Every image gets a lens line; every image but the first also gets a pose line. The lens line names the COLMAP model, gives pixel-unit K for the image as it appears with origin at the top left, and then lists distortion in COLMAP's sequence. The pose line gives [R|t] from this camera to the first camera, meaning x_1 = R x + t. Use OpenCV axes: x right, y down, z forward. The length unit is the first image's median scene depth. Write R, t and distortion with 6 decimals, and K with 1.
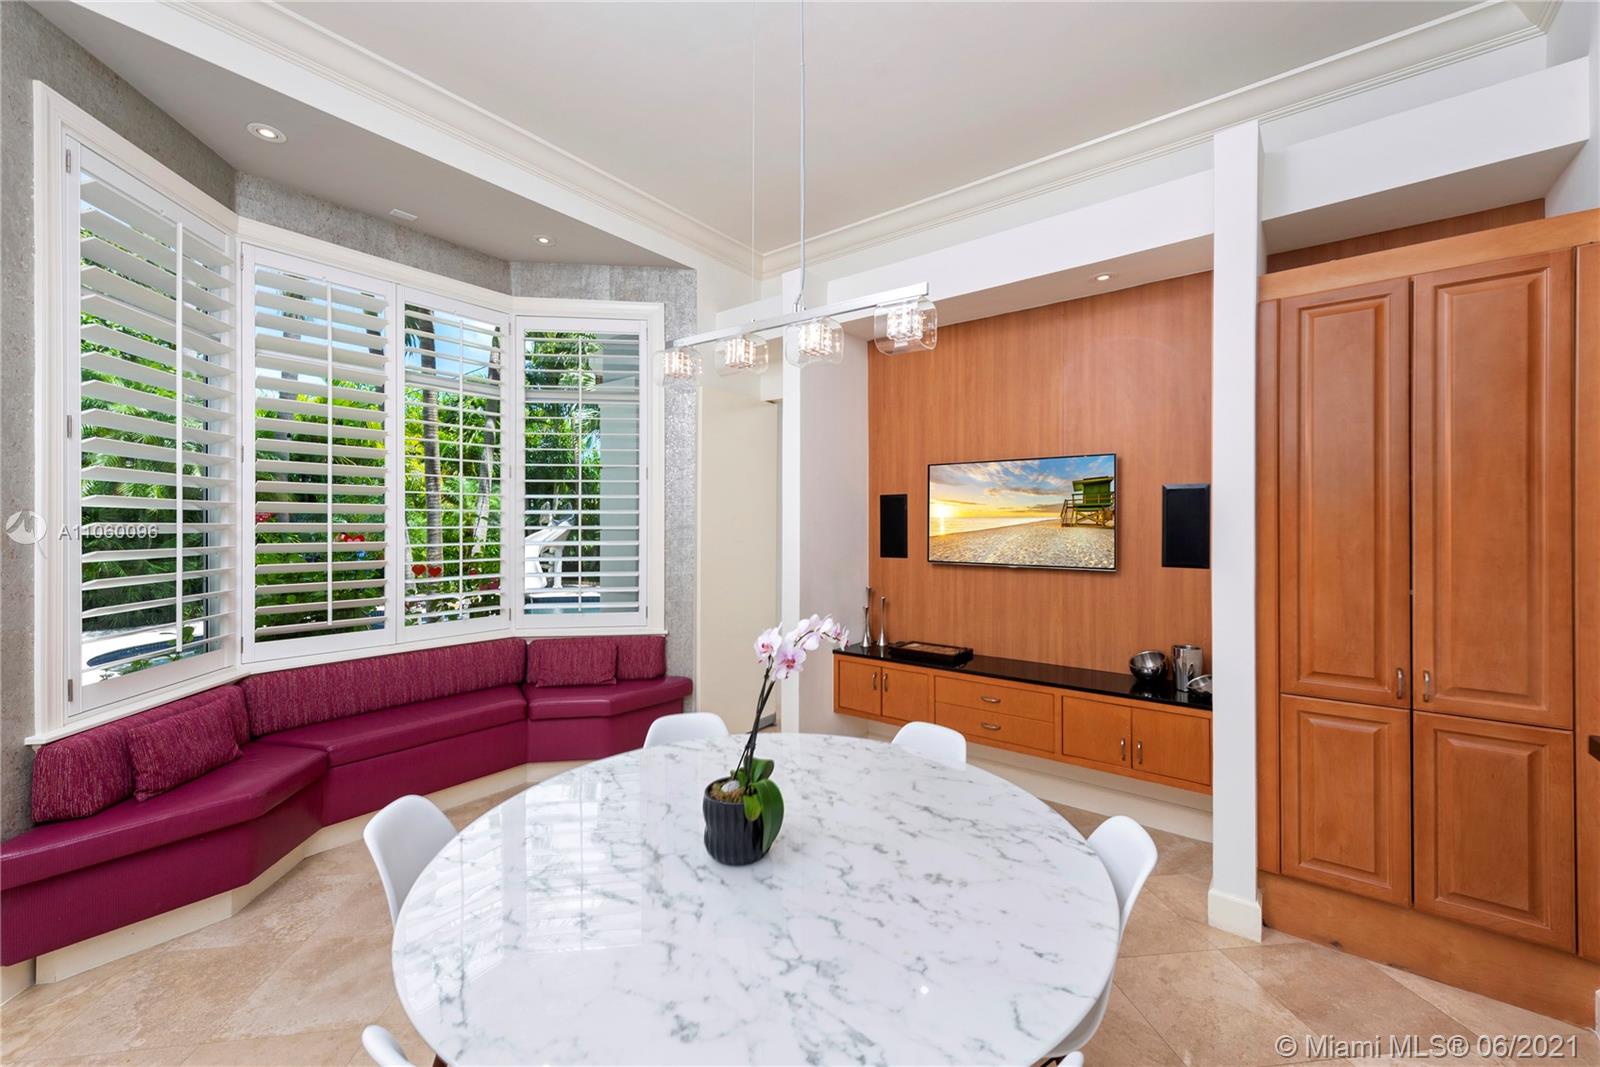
lens RADIAL K [[634.7, 0, 807.9], [0, 634.7, 530.3], [0, 0, 1]] dist [0.010221, -0.000070]
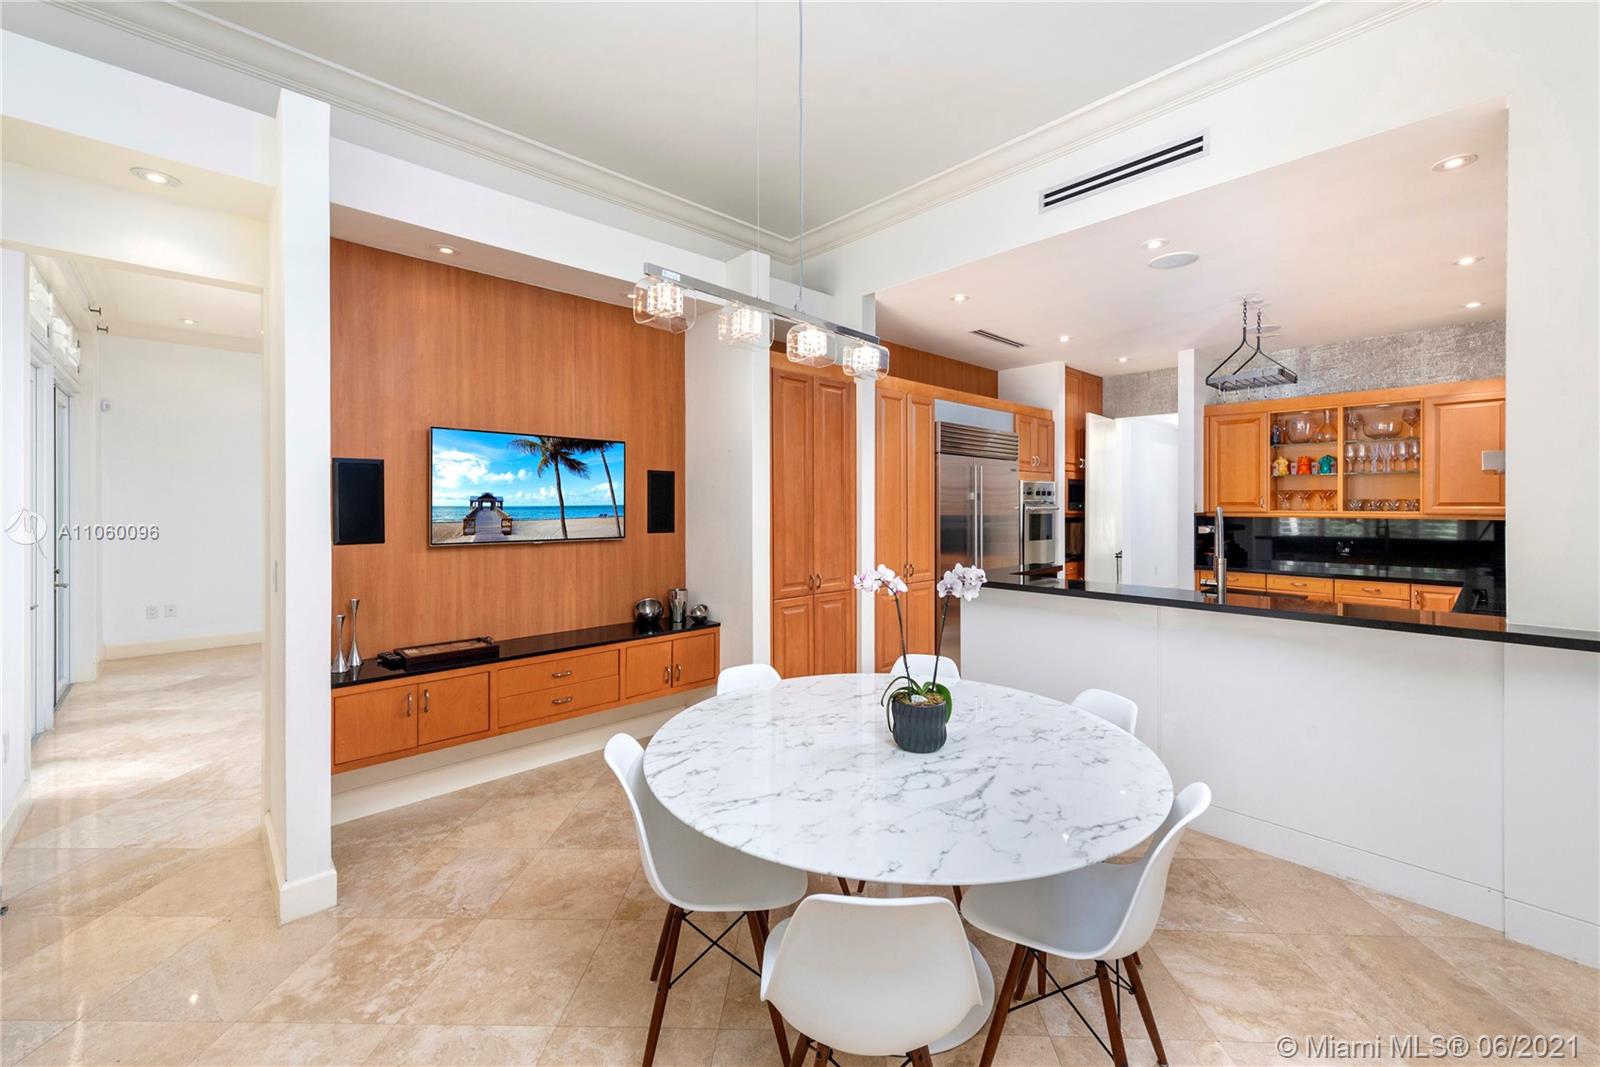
lens RADIAL K [[634.7, 0, 815.3], [0, 634.7, 502.4], [0, 0, 1]] dist [0.010221, -0.000070]
pose [[0.157473, 0.000549, 0.987523, -0.671290], [0.008170, 0.999965, -0.001859, 0.000922], [-0.987490, 0.008361, 0.157463, 0.465469]]
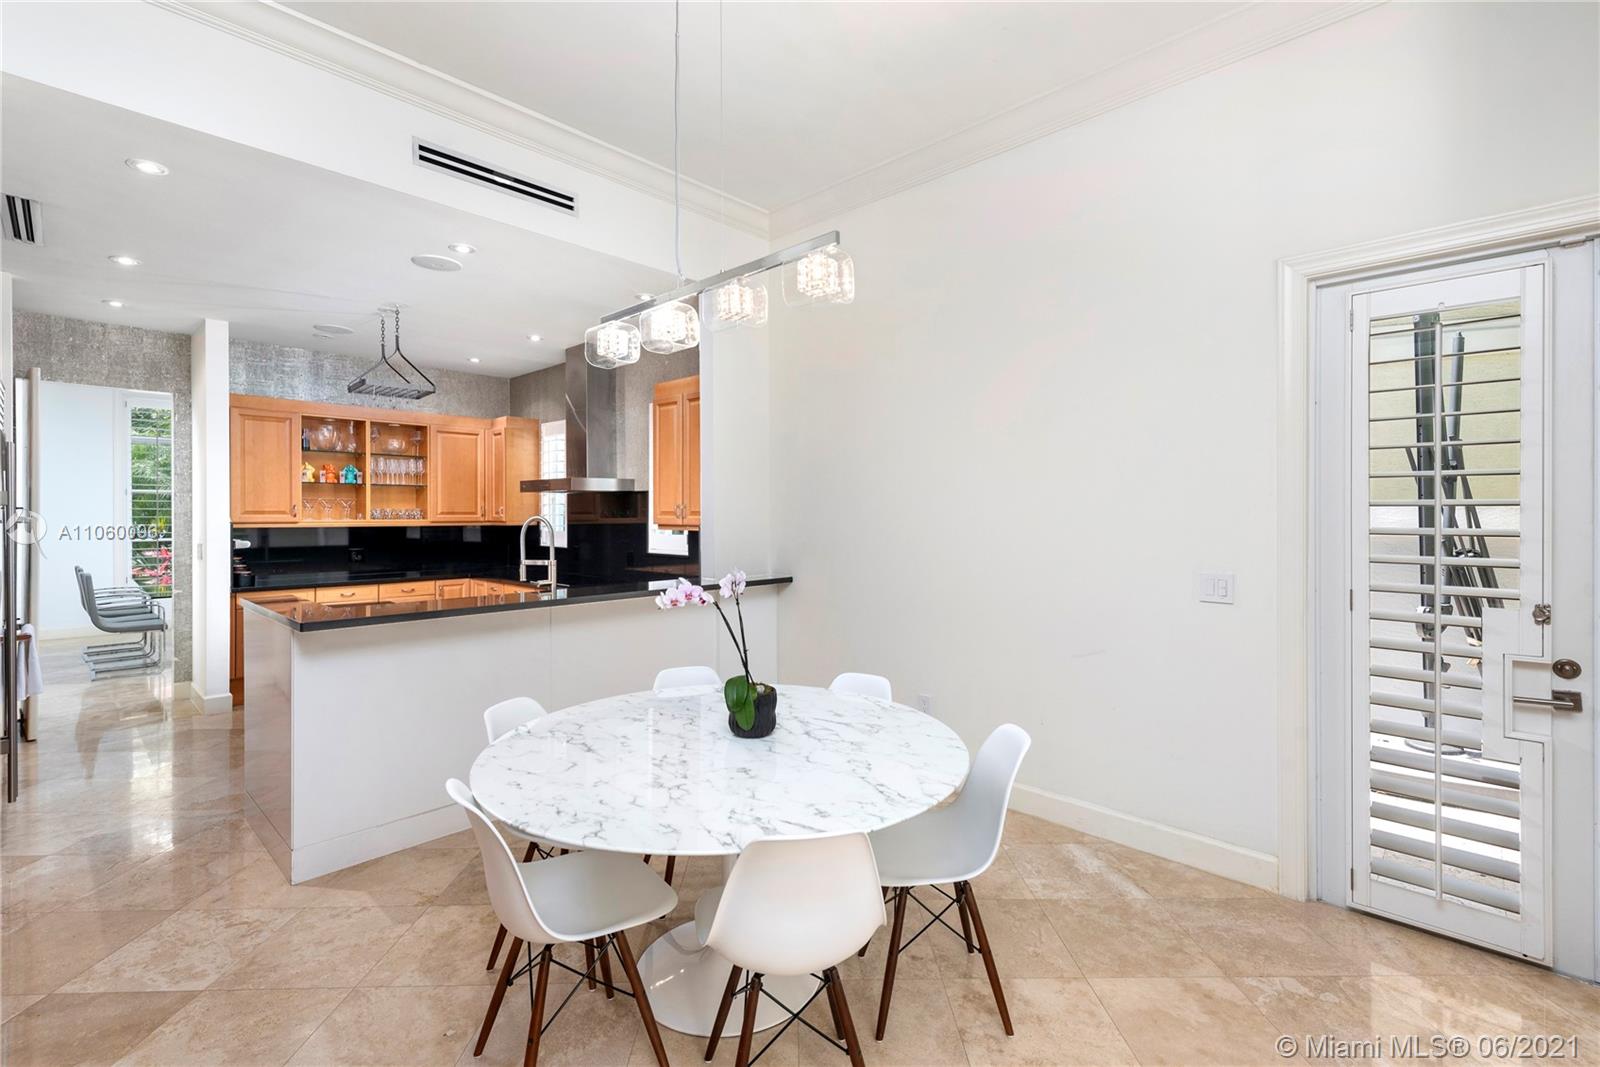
lens RADIAL K [[706.3, 0, 797.5], [0, 706.3, 518.6], [0, 0, 1]] dist [0.000373, -0.000095]
pose [[-0.992975, -0.006420, 0.118153, -0.185738], [-0.004849, 0.999896, 0.013582, -0.004251], [-0.118228, 0.012914, -0.992903, 1.205900]]
